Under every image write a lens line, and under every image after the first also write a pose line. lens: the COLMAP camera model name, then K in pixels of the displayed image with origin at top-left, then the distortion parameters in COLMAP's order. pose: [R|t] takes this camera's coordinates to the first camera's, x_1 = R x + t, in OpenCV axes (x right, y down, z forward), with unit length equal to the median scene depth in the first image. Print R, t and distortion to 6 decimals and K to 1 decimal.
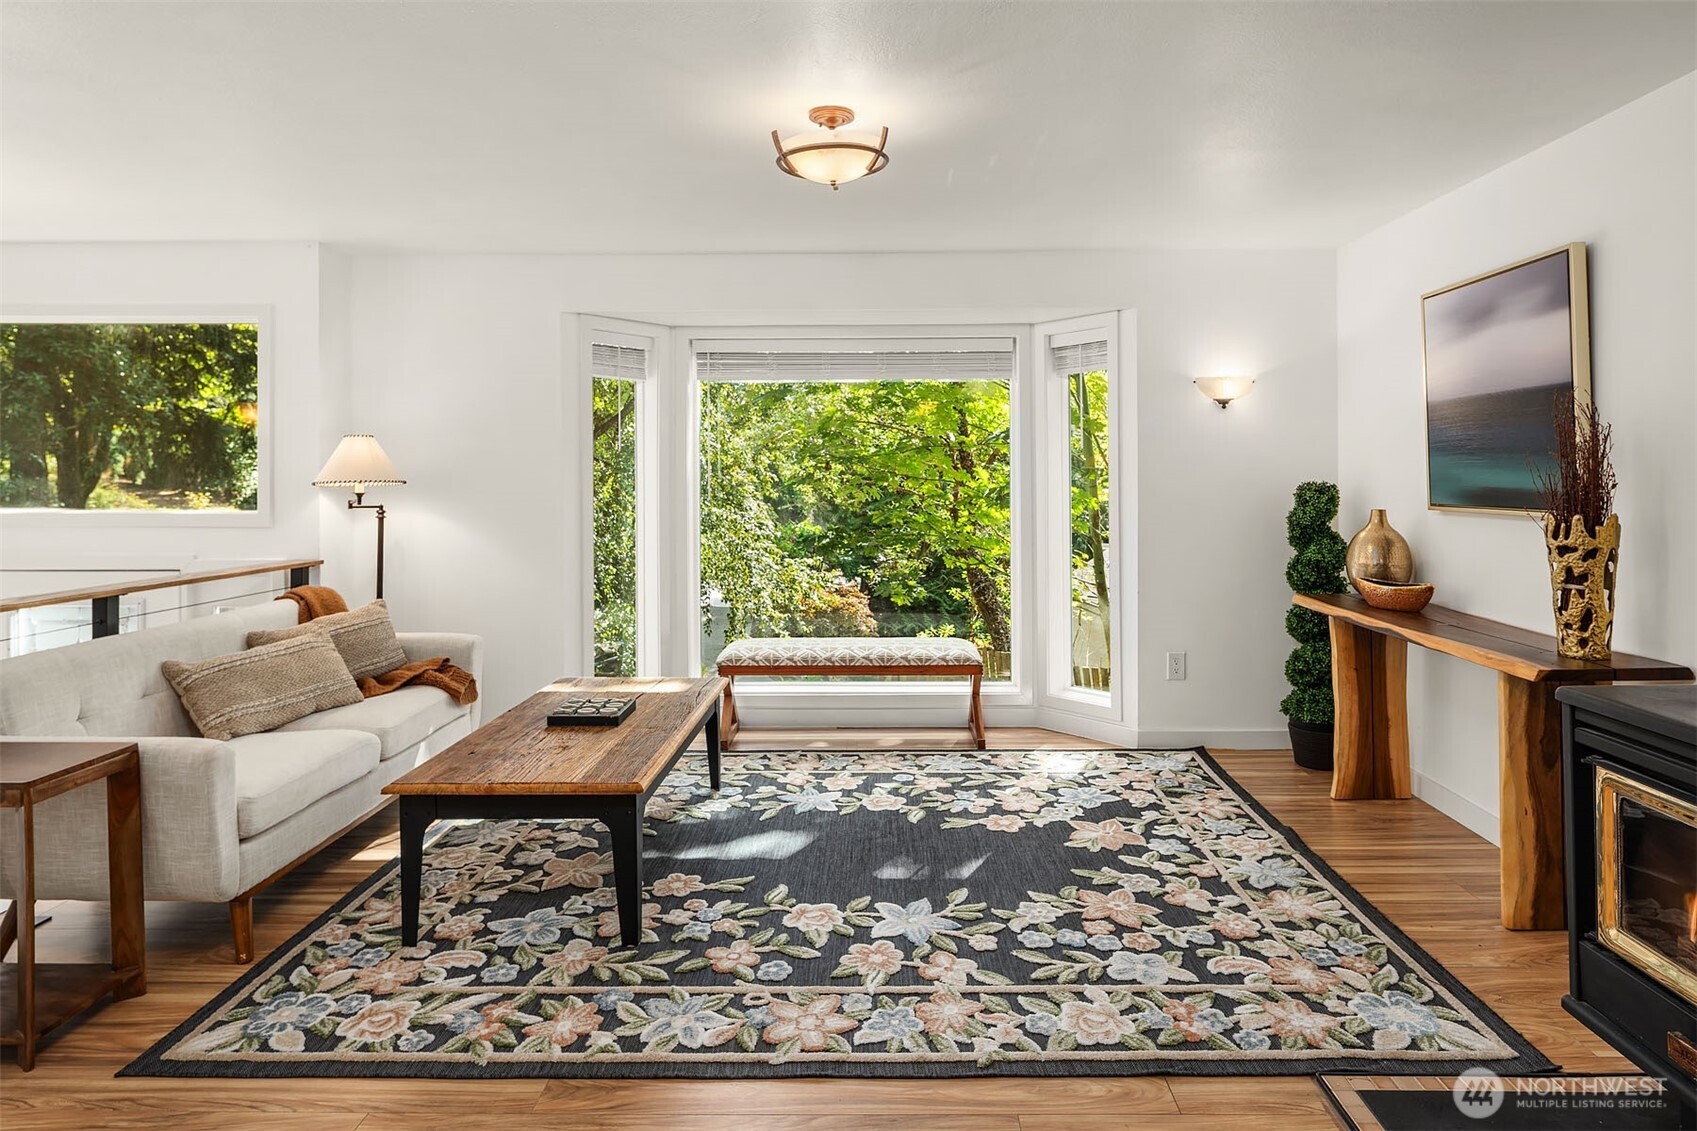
lens RADIAL K [[883.3, 0, 897.8], [0, 883.3, 489.5], [0, 0, 1]] dist [-0.000599, -0.003918]
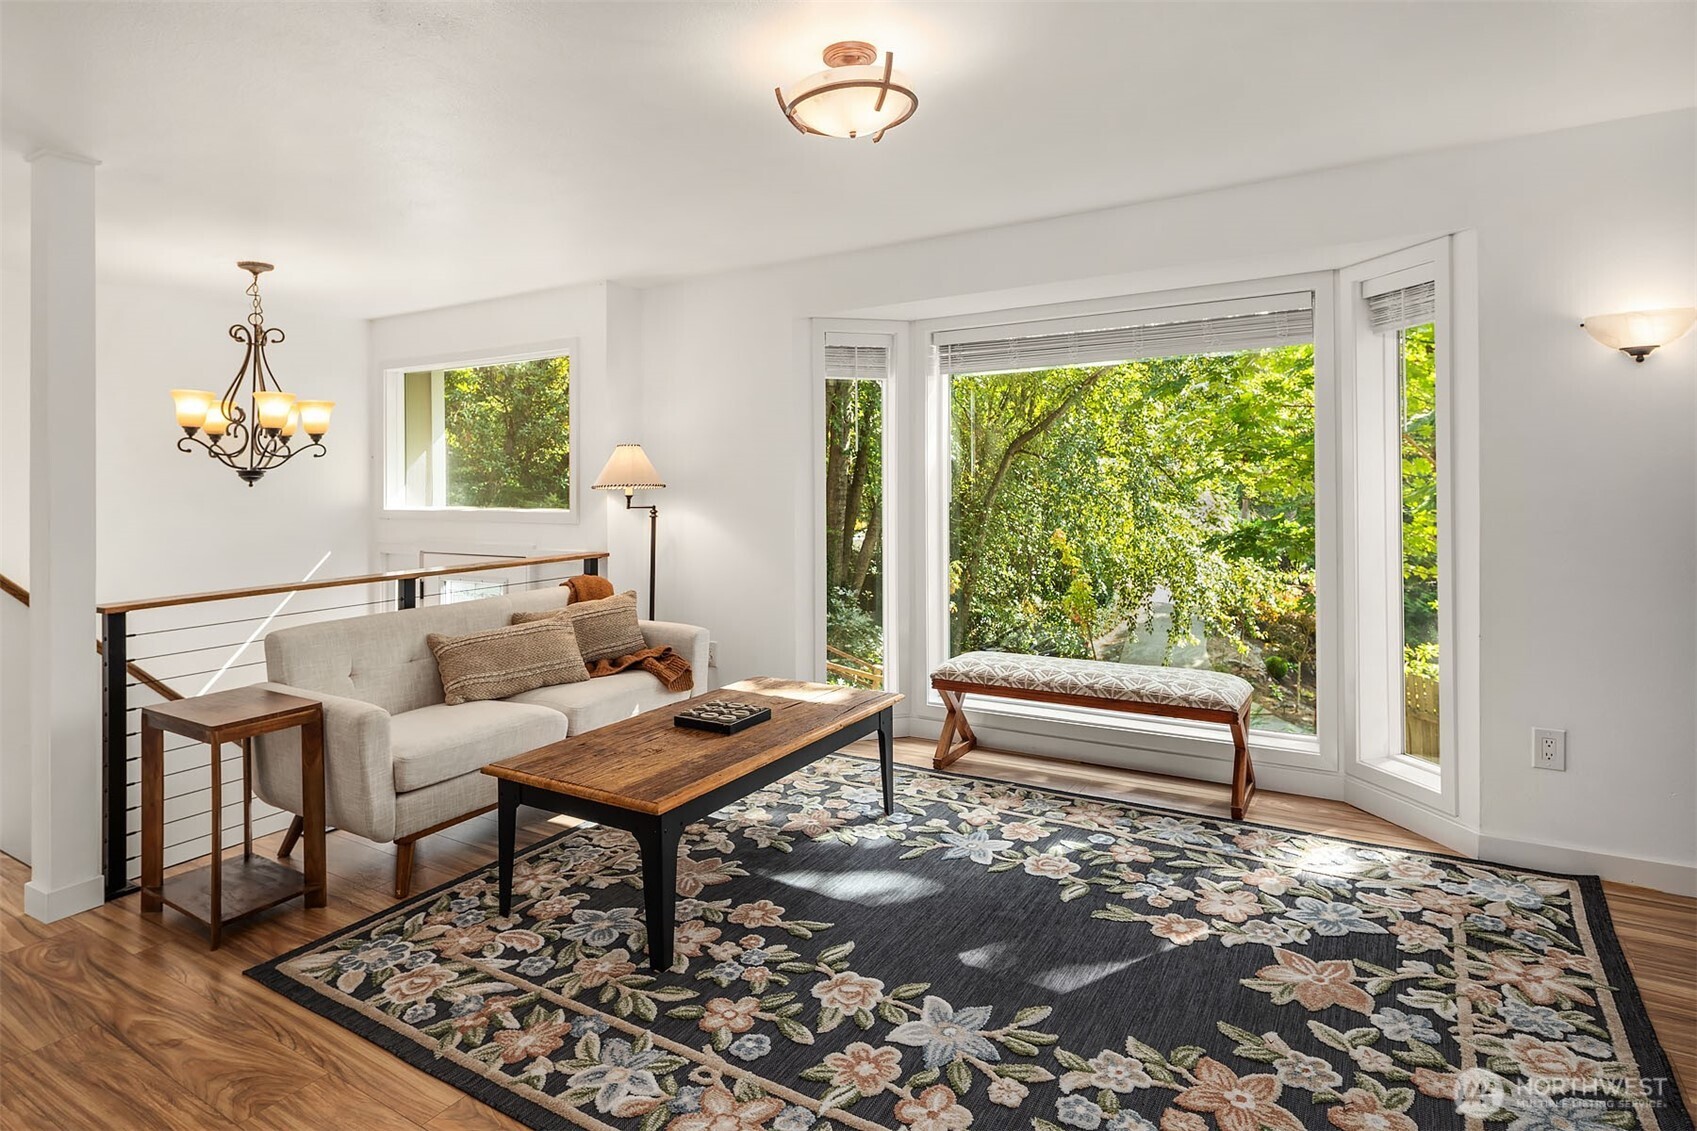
lens RADIAL K [[883.3, 0, 858.4], [0, 883.3, 487.6], [0, 0, 1]] dist [-0.000599, -0.003918]
pose [[0.862320, -0.005703, -0.506332, 0.312239], [0.007748, 0.999968, 0.001934, -0.007506], [0.506304, -0.005591, 0.862337, 0.237657]]
